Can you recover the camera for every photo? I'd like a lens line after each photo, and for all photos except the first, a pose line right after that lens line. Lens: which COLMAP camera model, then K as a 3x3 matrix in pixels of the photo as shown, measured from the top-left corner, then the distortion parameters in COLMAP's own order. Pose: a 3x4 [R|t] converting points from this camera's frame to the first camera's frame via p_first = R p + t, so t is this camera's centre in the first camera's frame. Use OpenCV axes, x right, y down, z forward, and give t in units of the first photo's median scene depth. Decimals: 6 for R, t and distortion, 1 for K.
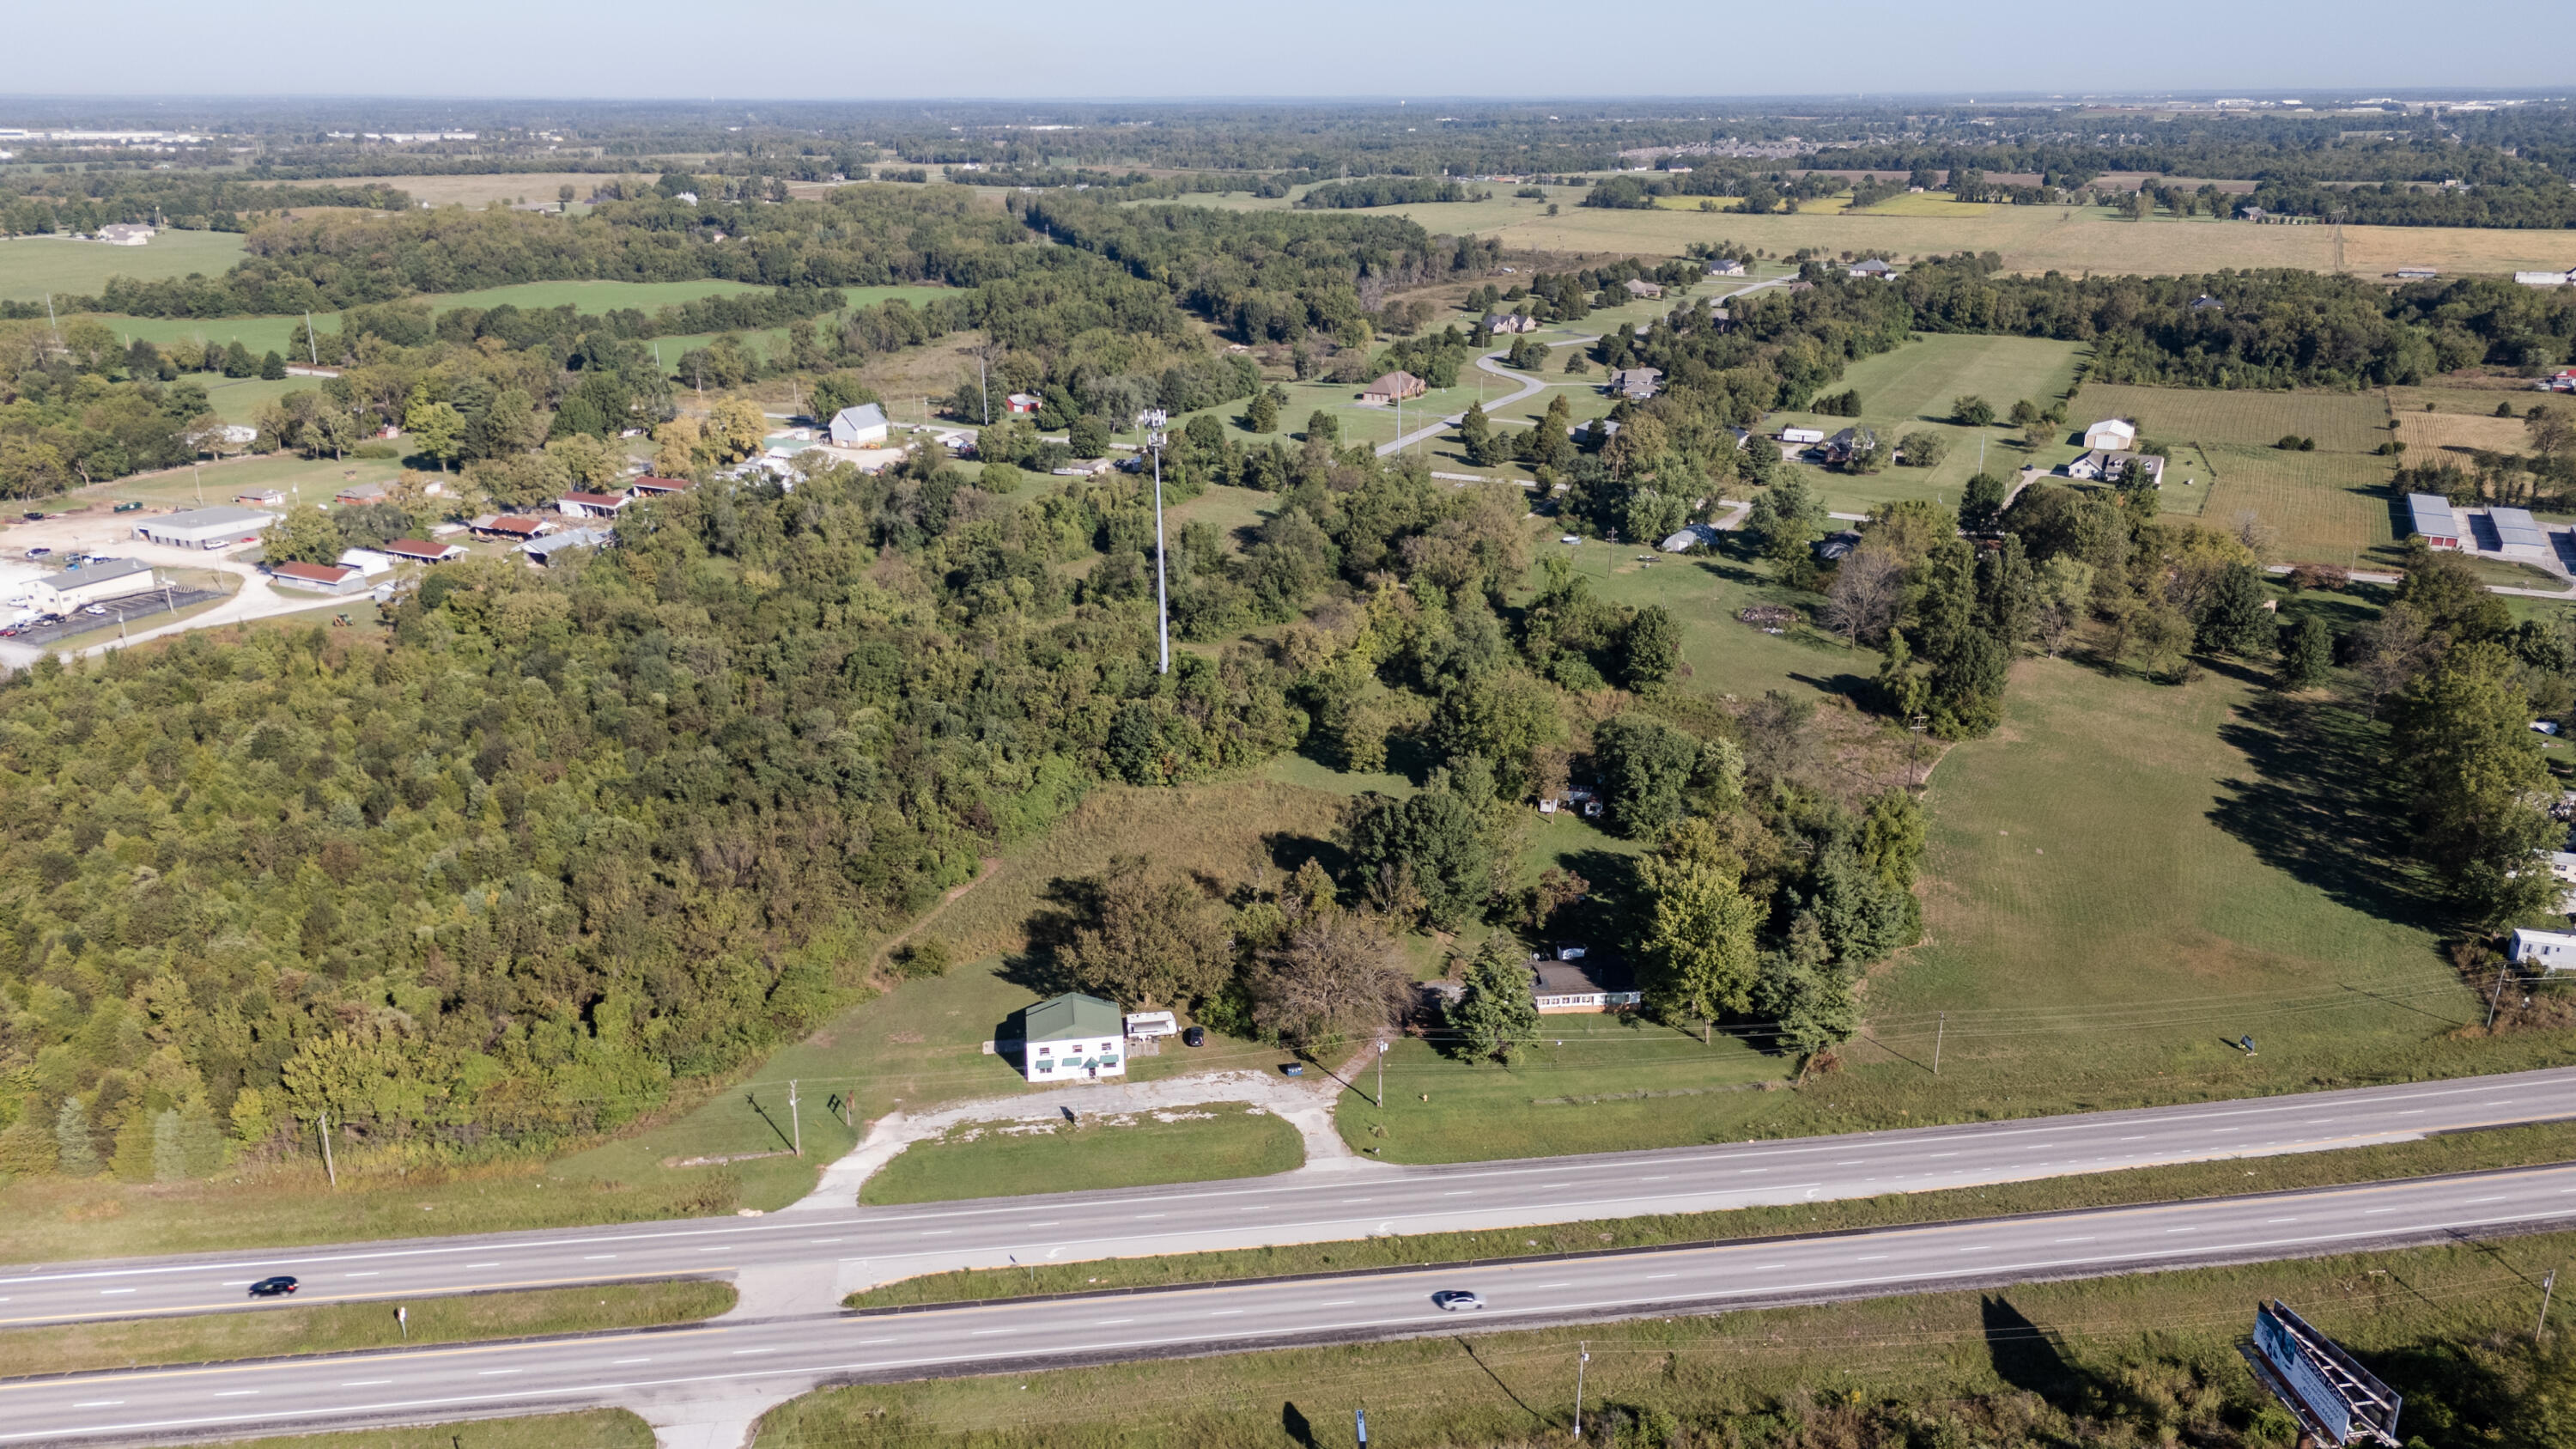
lens RADIAL K [[1892.6, 0, 1296.0], [0, 1892.6, 701.6], [0, 0, 1]] dist [0.074325, -0.072757]
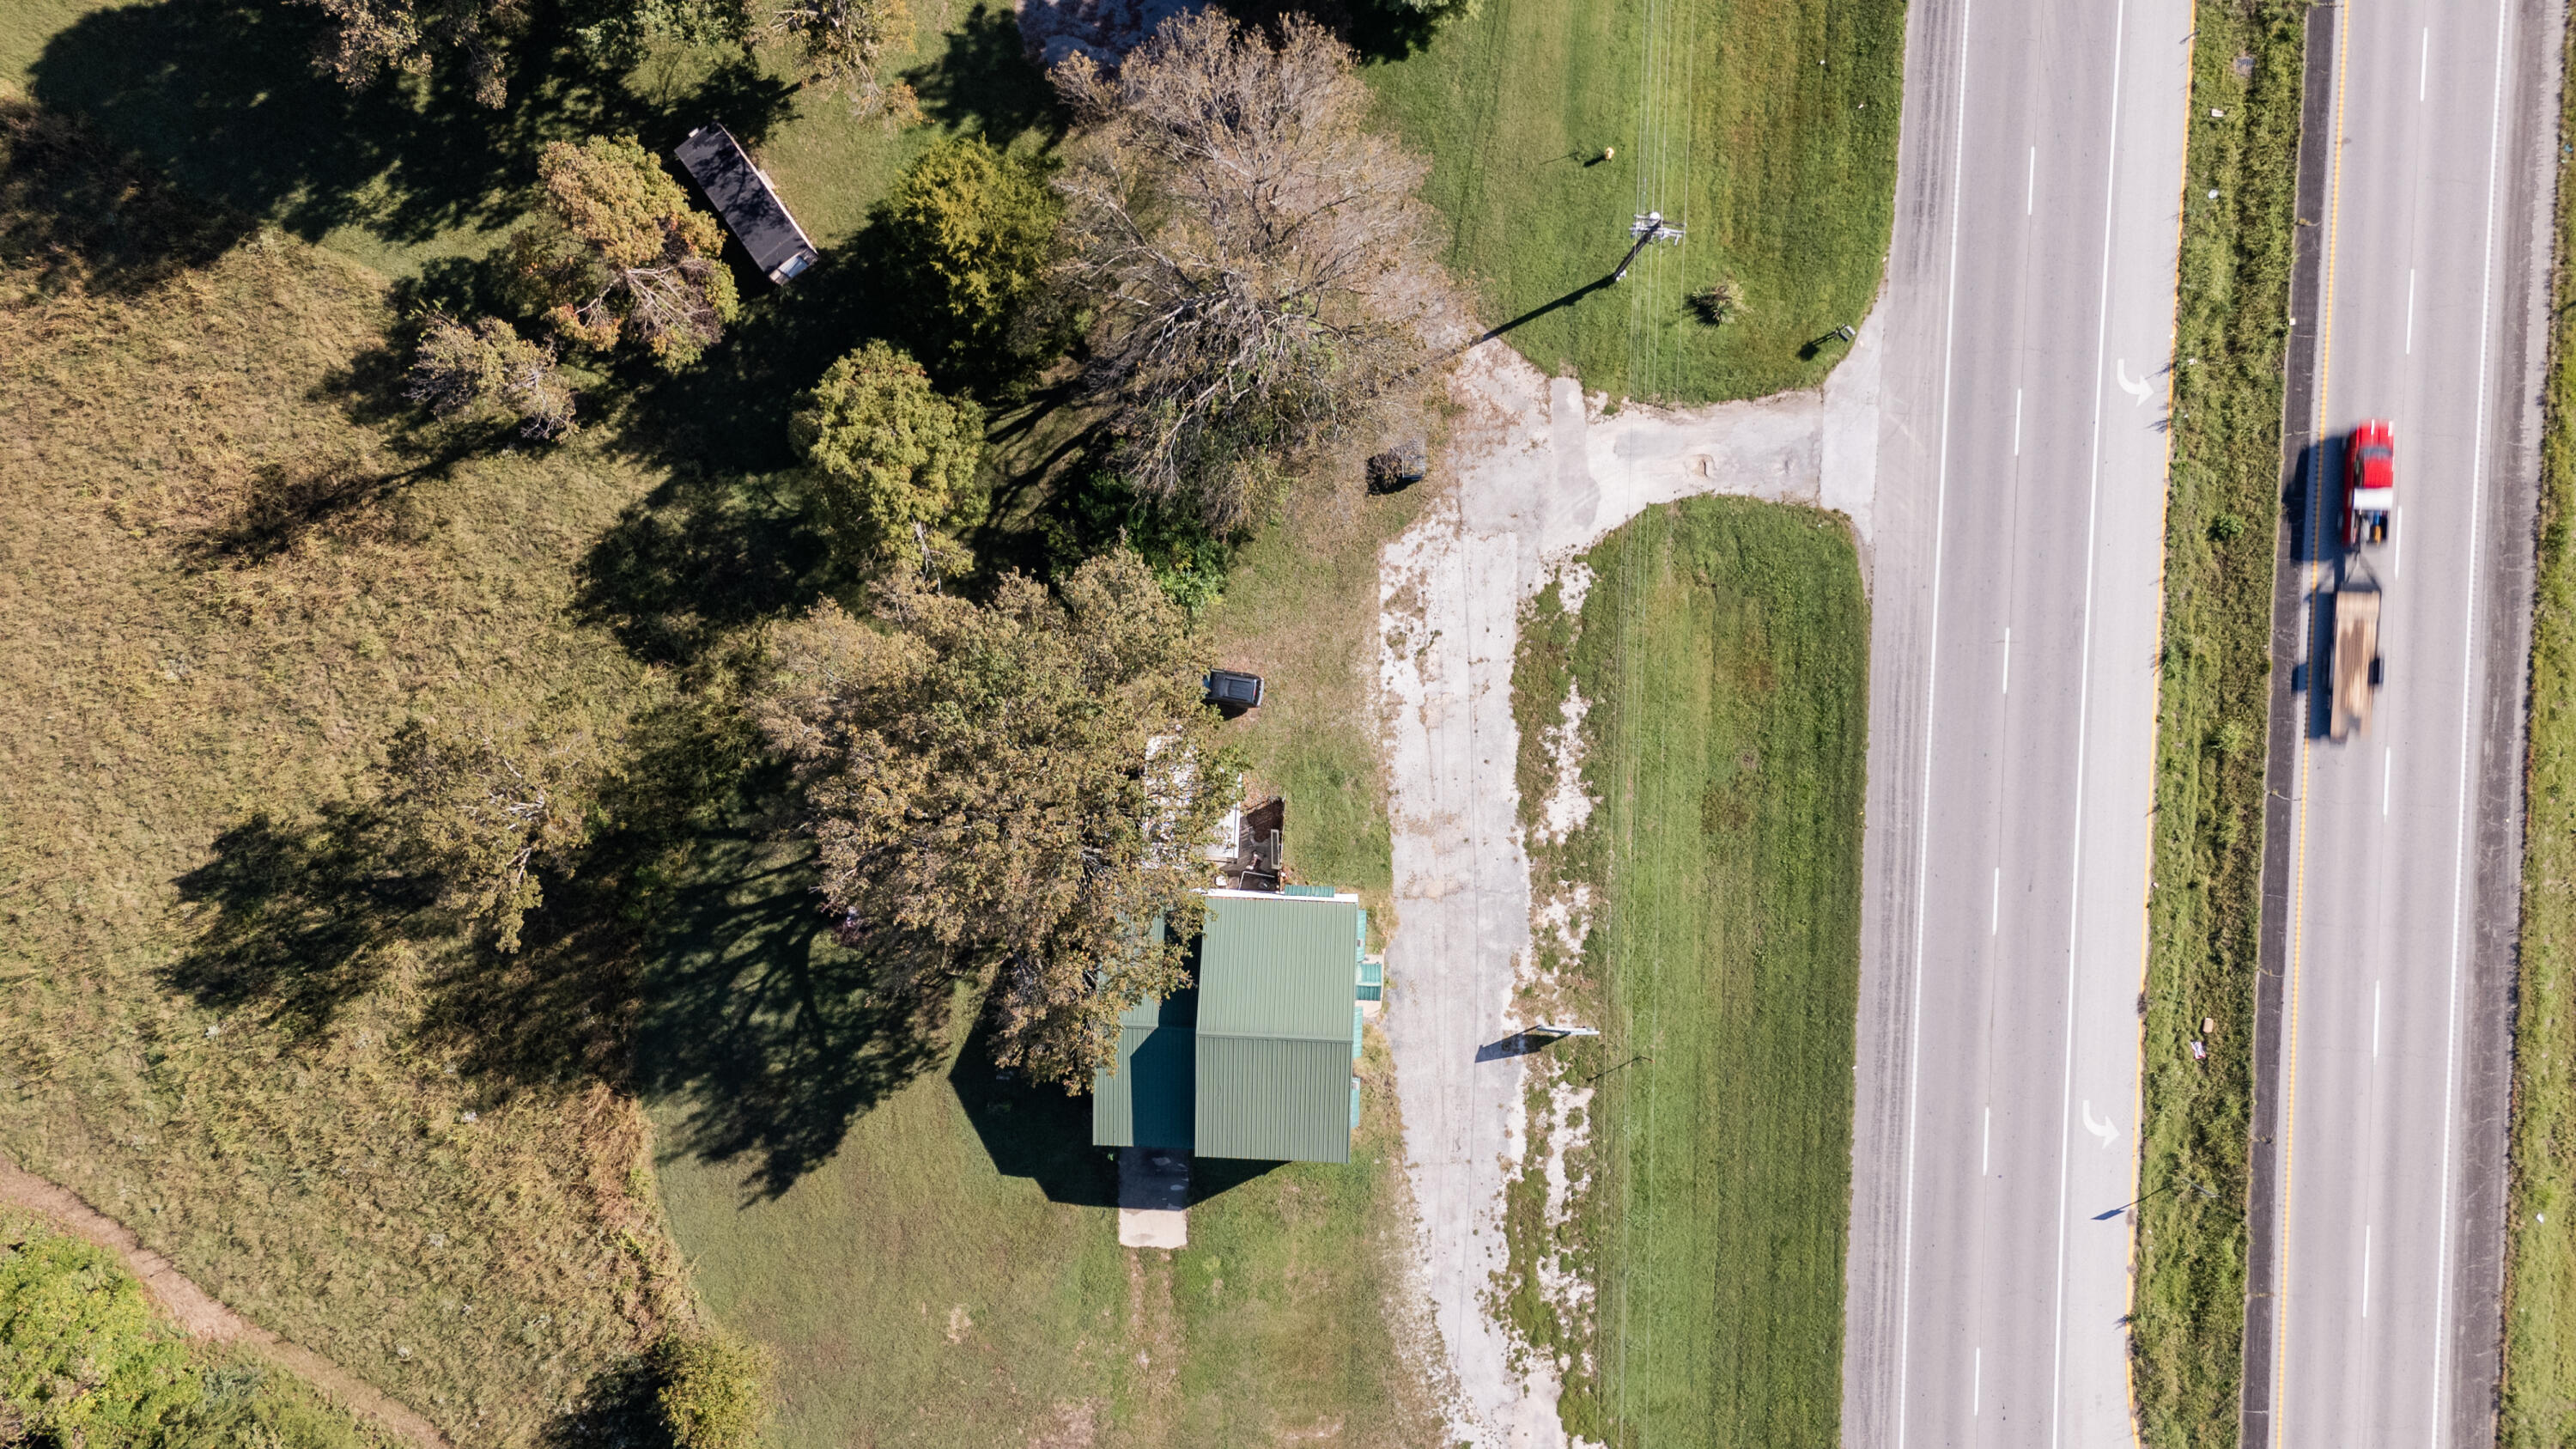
lens RADIAL K [[1892.6, 0, 1283.2], [0, 1892.6, 731.1], [0, 0, 1]] dist [0.074325, -0.072757]
pose [[0.188138, -0.982051, -0.013381, -0.041224], [0.324681, 0.049332, 0.944536, -0.131247], [-0.926923, -0.182048, 0.328135, 0.663284]]
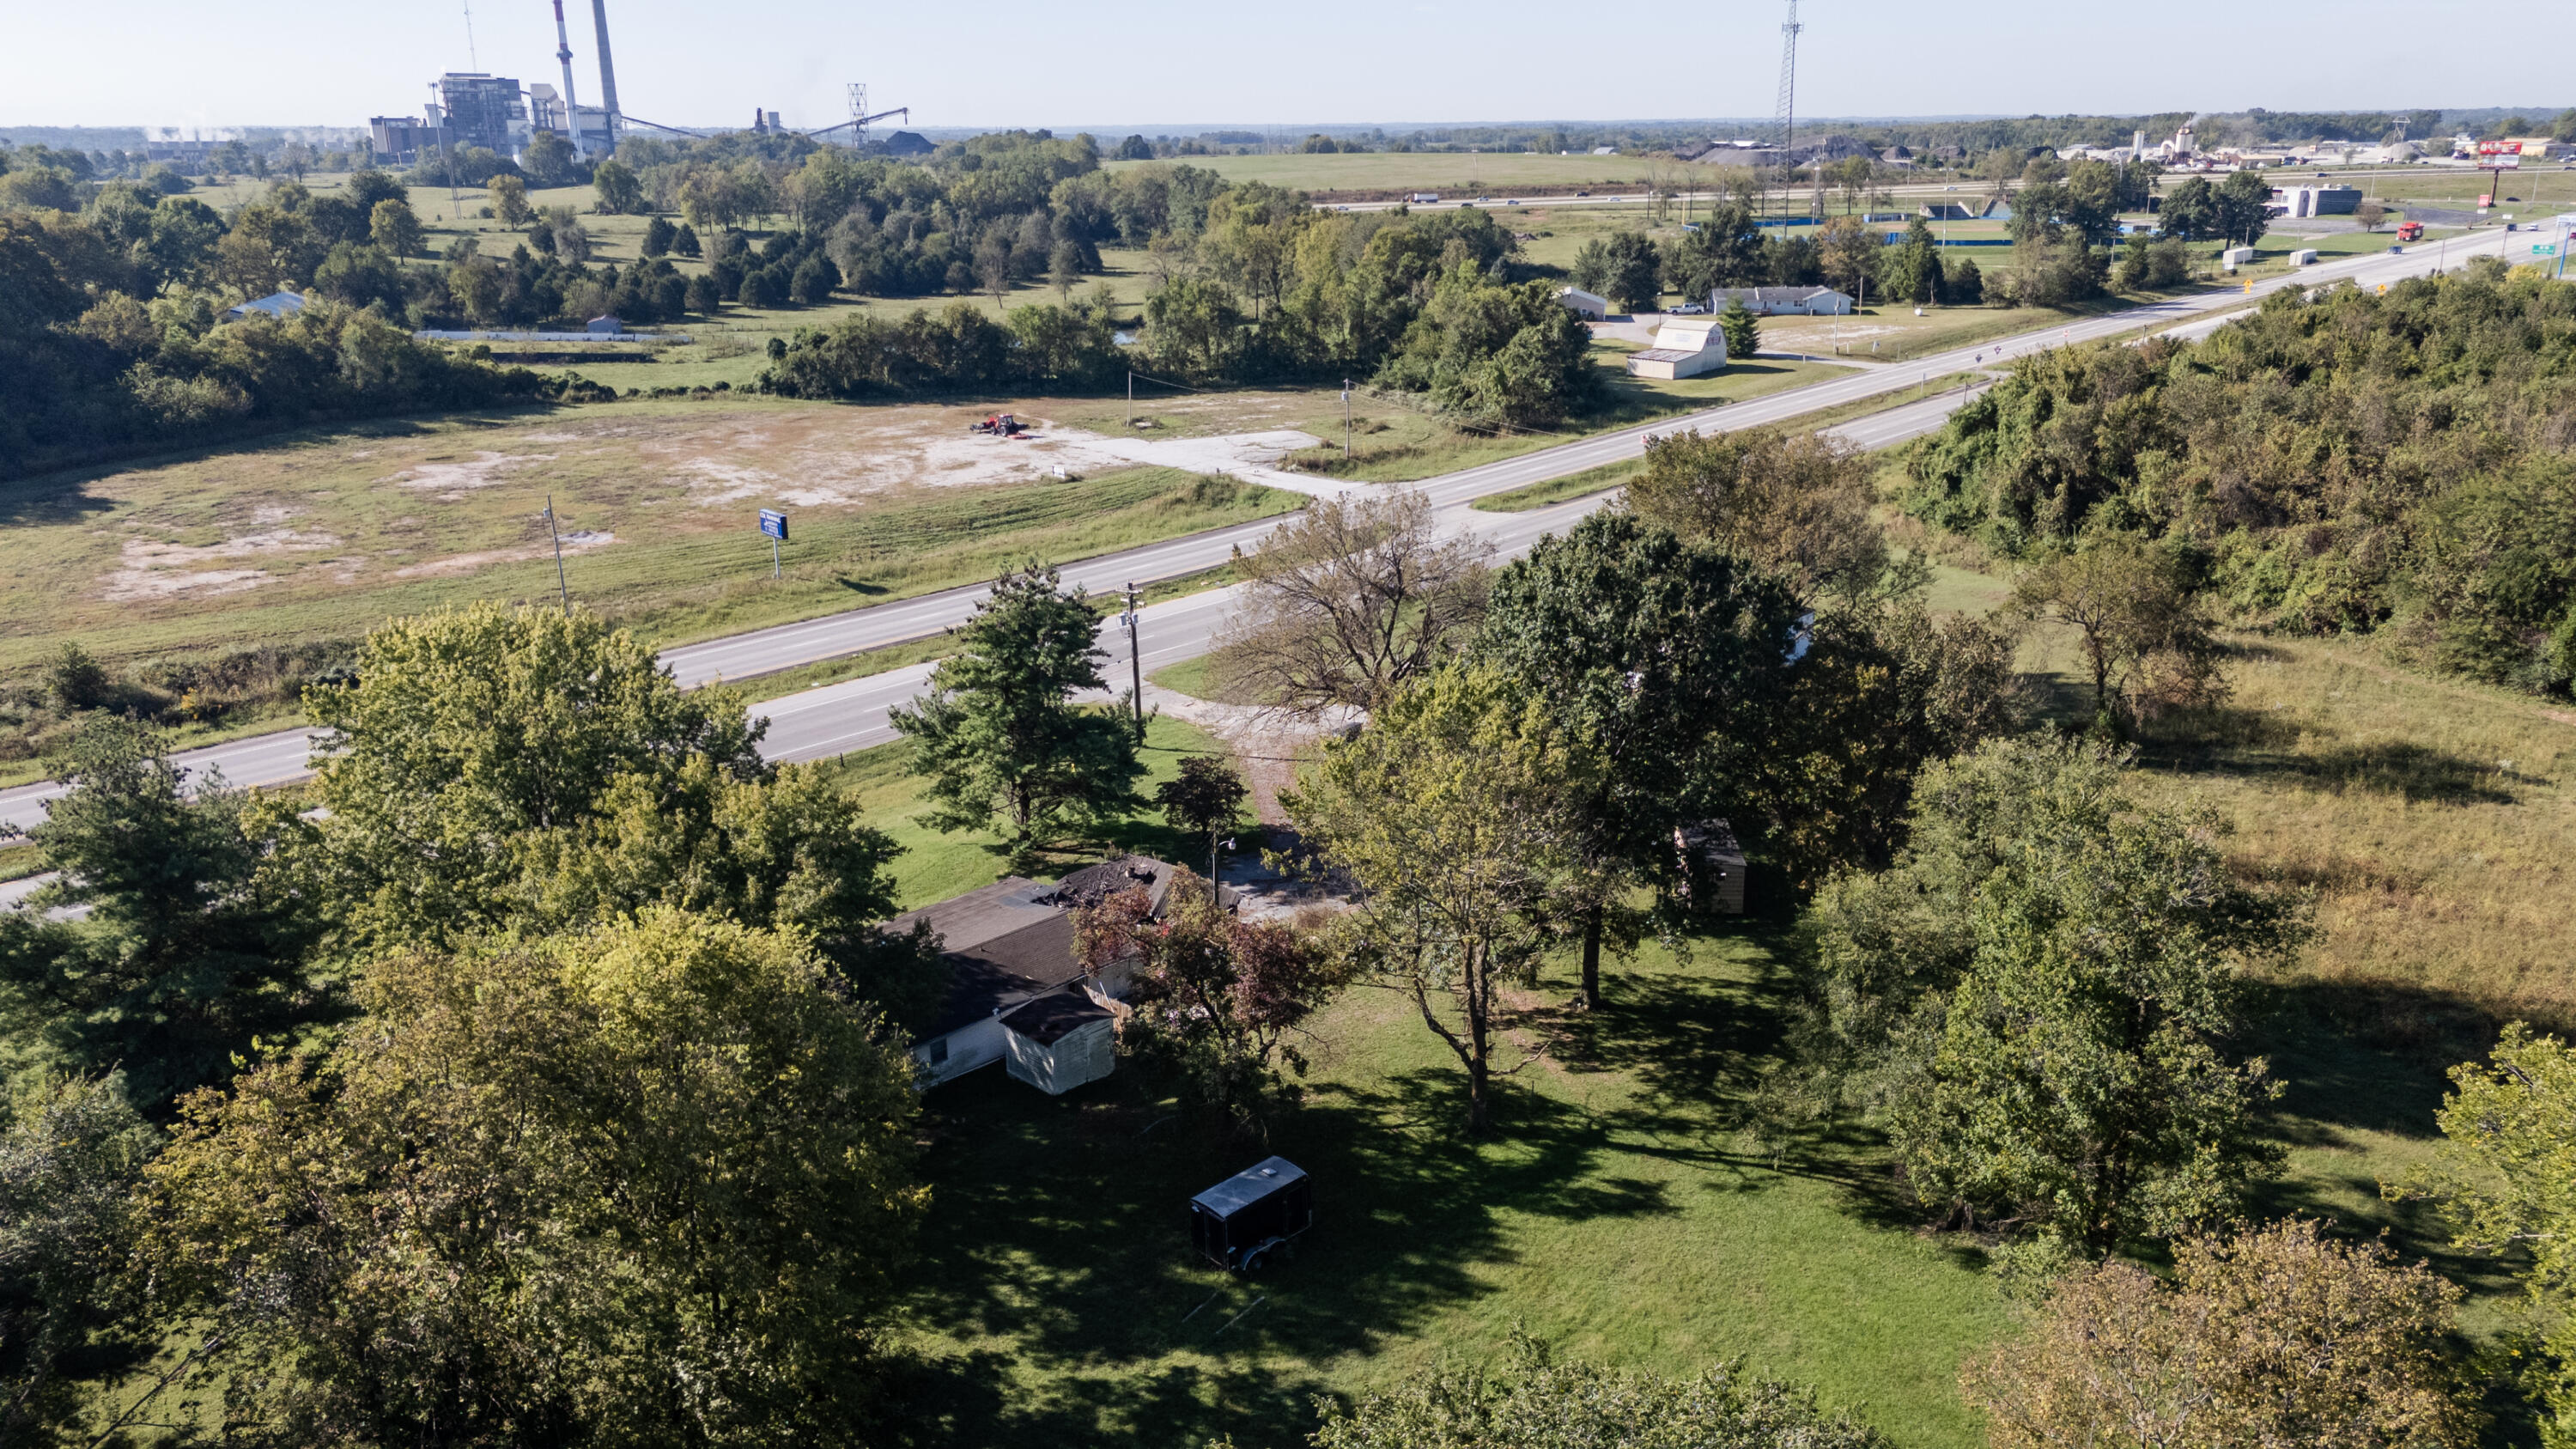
lens RADIAL K [[1892.6, 0, 1292.8], [0, 1892.6, 727.9], [0, 0, 1]] dist [0.074325, -0.072757]
pose [[-0.783037, 0.194965, -0.590628, 0.225606], [-0.183192, 0.835184, 0.518564, -0.045896], [0.594385, 0.514254, -0.618264, 0.968415]]
